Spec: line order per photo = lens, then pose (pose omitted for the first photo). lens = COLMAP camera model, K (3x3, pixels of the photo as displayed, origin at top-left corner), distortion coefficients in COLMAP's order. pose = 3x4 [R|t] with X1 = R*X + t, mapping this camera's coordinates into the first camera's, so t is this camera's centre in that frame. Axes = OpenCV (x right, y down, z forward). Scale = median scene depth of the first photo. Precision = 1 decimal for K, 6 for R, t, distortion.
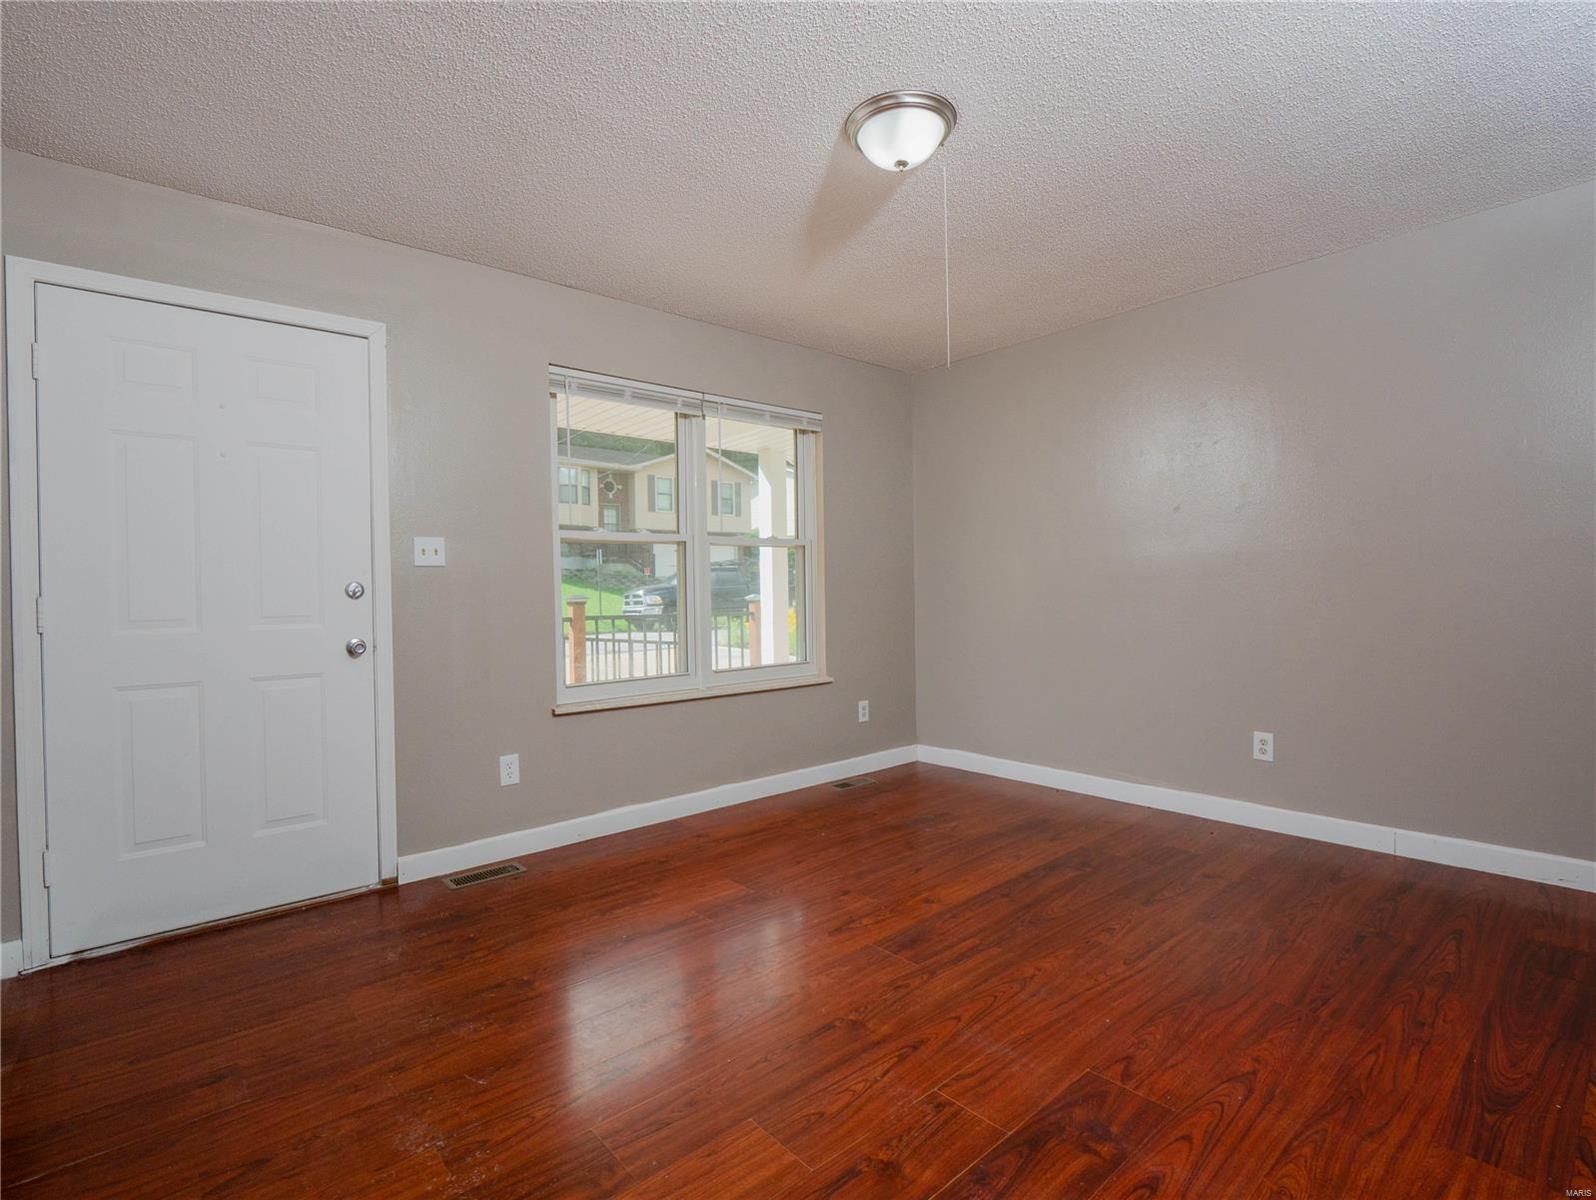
lens RADIAL K [[776.6, 0, 797.5], [0, 776.6, 596.1], [0, 0, 1]] dist [-0.014660, -0.000997]
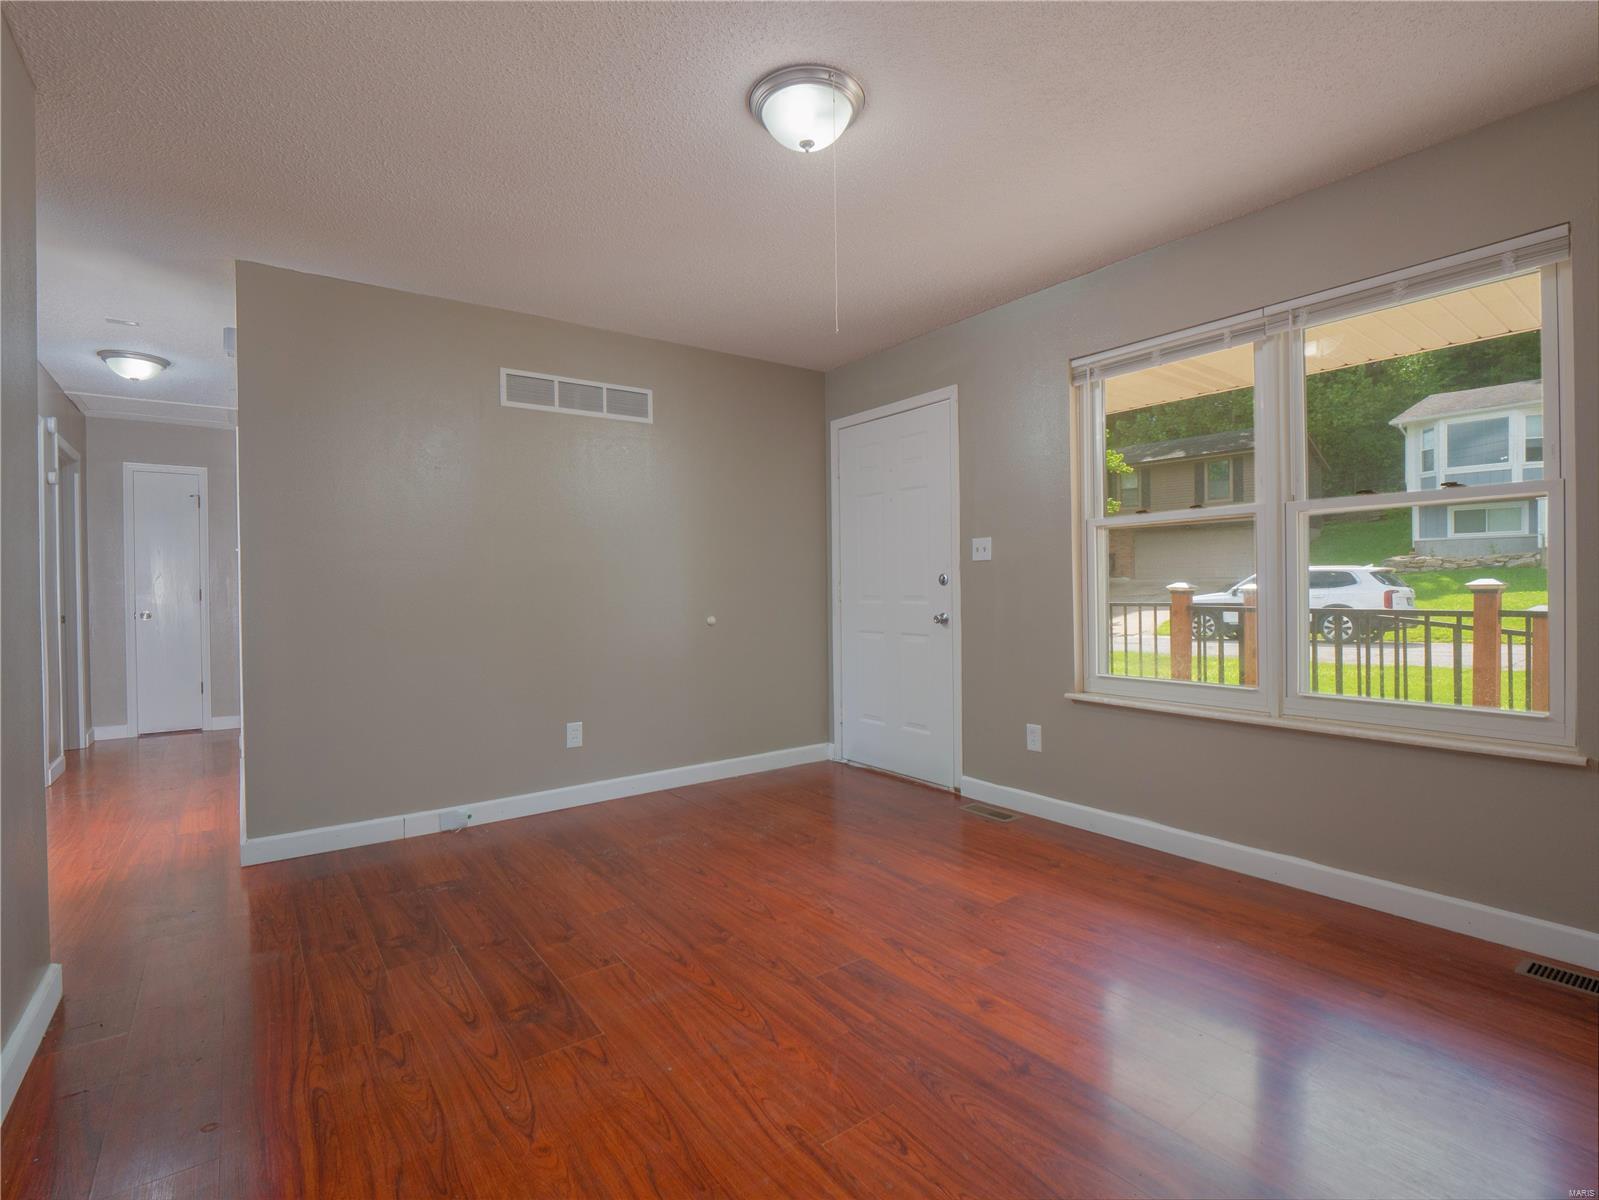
lens RADIAL K [[801.6, 0, 811.6], [0, 801.6, 595.2], [0, 0, 1]] dist [0.006400, -0.012041]
pose [[-0.094782, 0.030621, -0.995027, 1.305259], [0.005645, 0.999527, 0.030222, -0.034312], [0.995482, -0.002752, -0.094910, 1.253632]]
